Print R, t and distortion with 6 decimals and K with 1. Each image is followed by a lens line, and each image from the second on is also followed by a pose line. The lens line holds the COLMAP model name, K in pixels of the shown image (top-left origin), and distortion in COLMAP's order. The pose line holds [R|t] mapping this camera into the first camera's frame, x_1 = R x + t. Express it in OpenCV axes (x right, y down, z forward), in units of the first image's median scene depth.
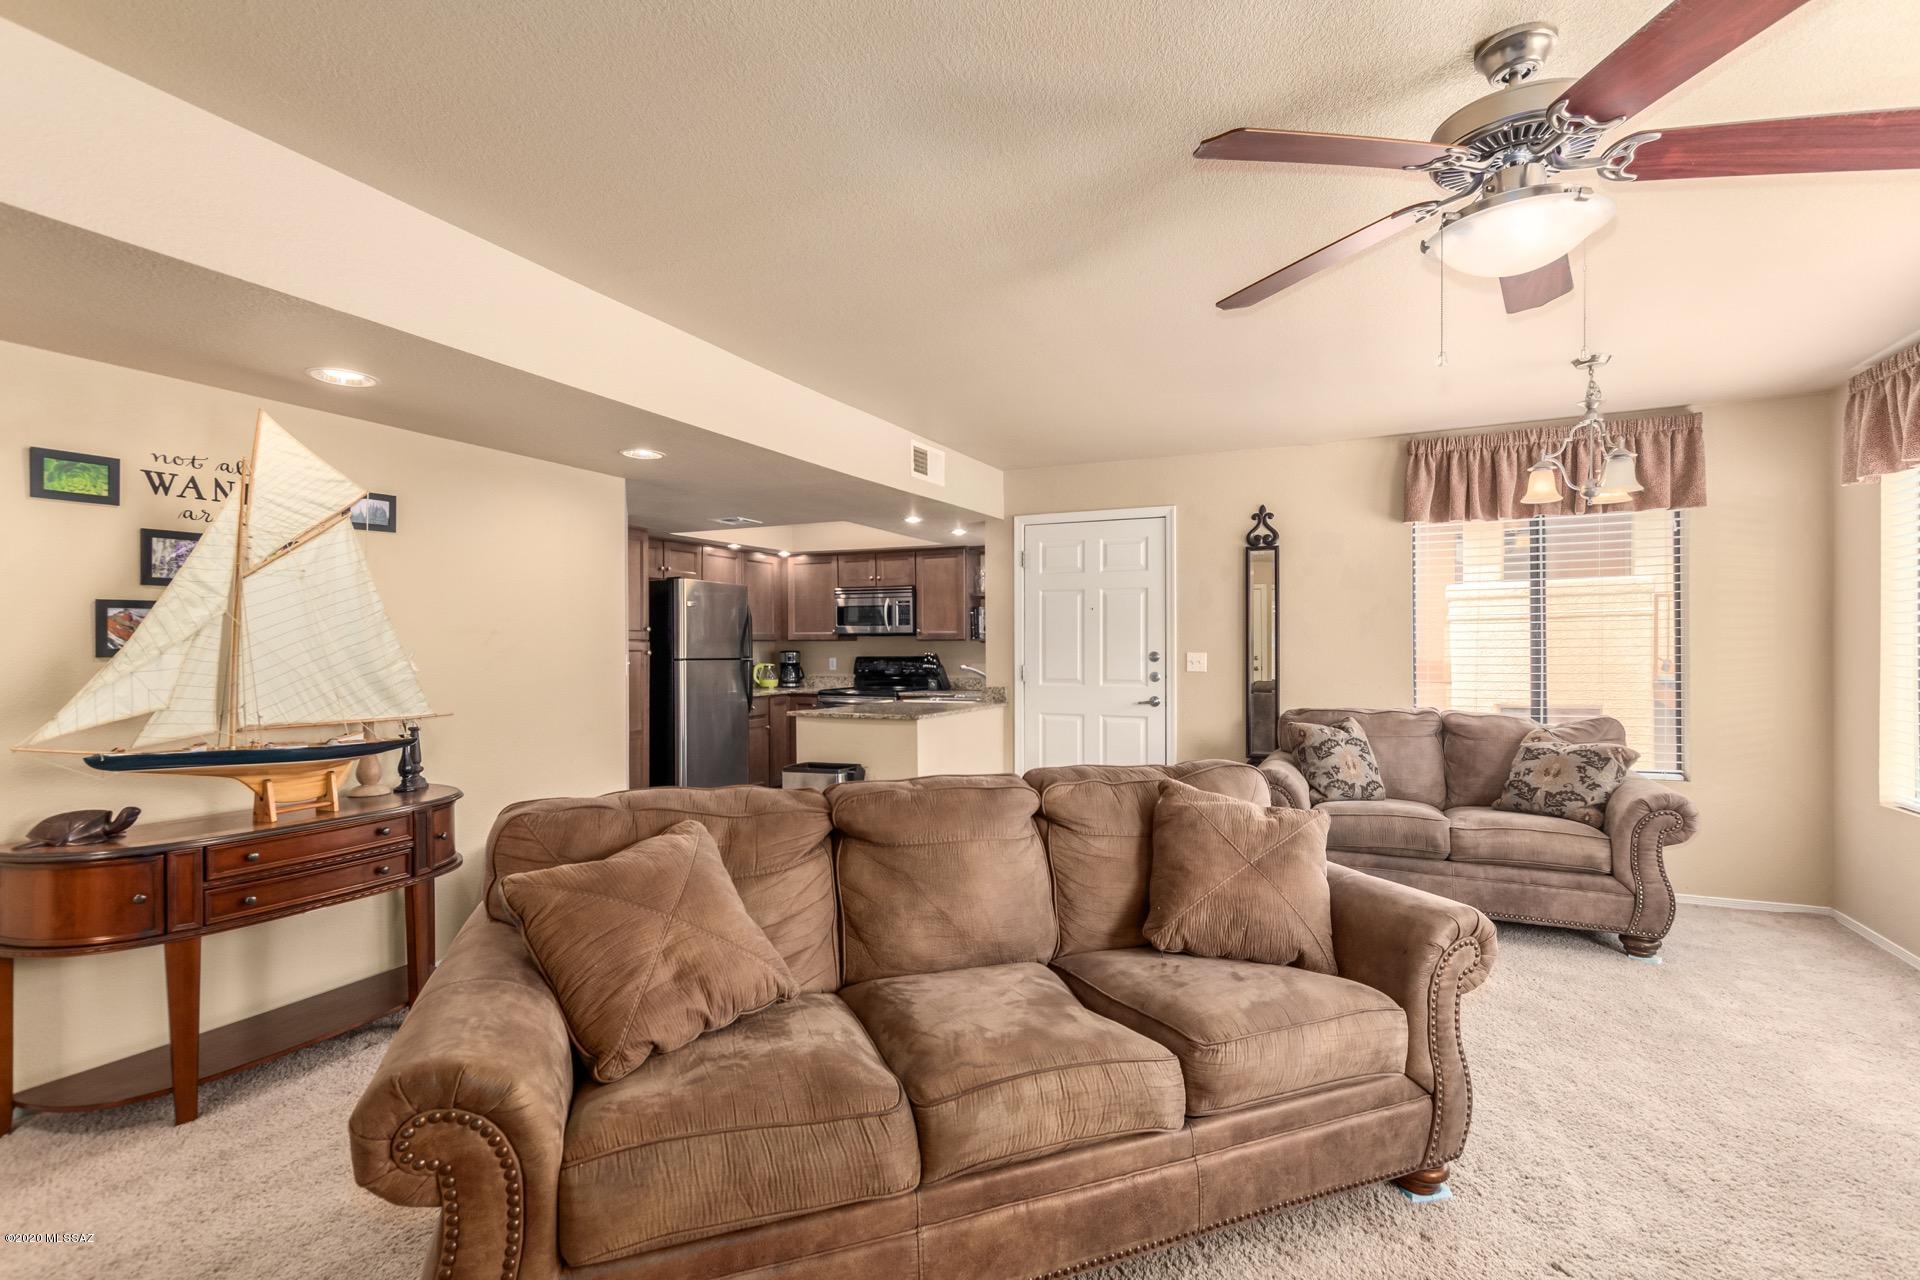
lens RADIAL K [[880.3, 0, 958.6], [0, 880.3, 641.9], [0, 0, 1]] dist [0.004912, -0.000280]
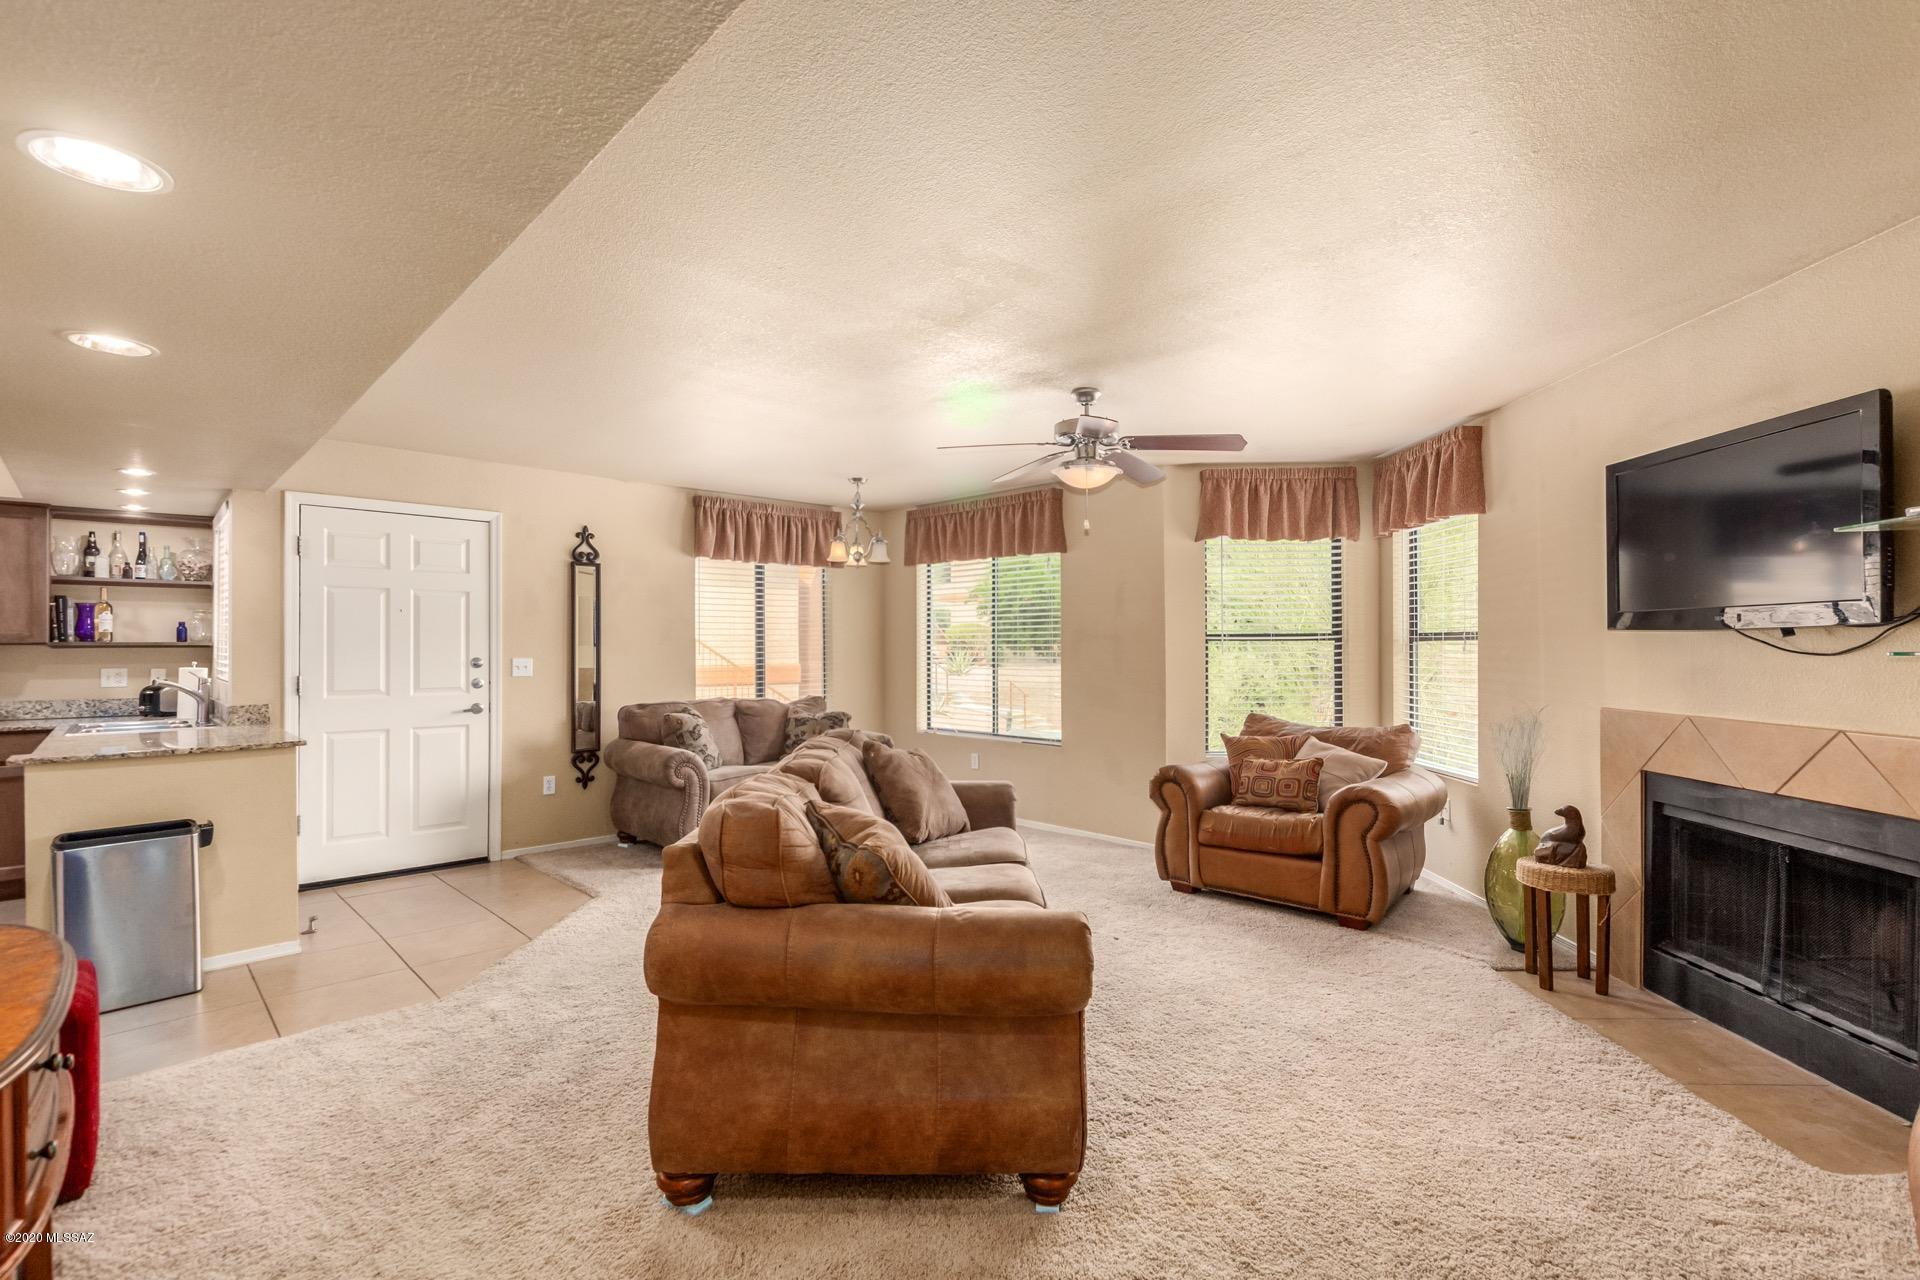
lens RADIAL K [[880.3, 0, 956.2], [0, 880.3, 645.2], [0, 0, 1]] dist [0.004912, -0.000280]
pose [[0.353323, 0.007034, 0.935475, -0.373338], [-0.001227, 0.999974, -0.007056, 0.002594], [-0.935501, 0.001346, 0.353322, 0.115863]]
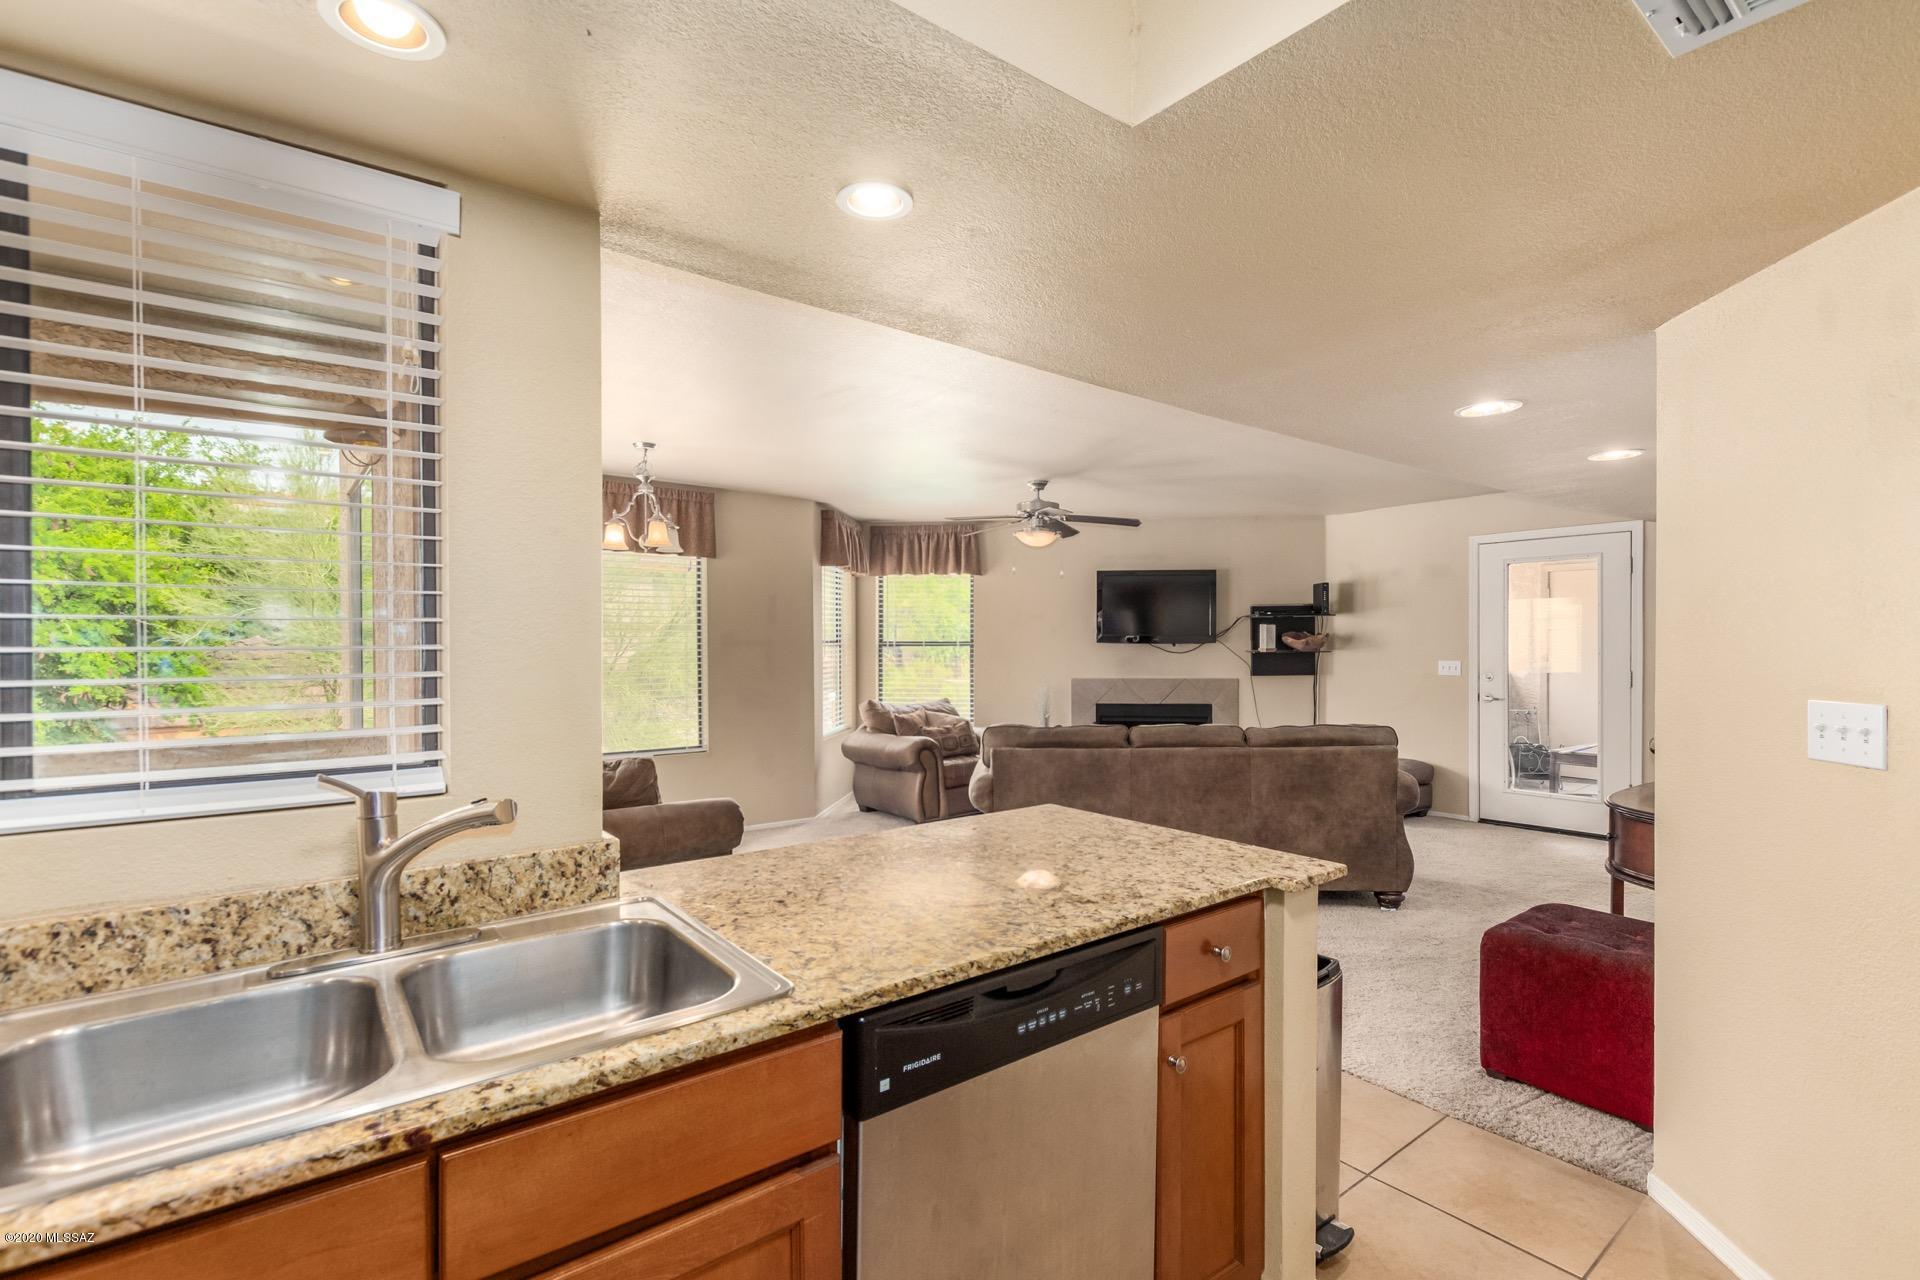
lens RADIAL K [[880.3, 0, 973.0], [0, 880.3, 644.0], [0, 0, 1]] dist [0.004912, -0.000280]
pose [[-0.897038, 0.007053, 0.441898, -0.150256], [0.006318, 0.999975, -0.003136, -0.005258], [-0.441909, -0.000021, -0.897060, 0.954489]]
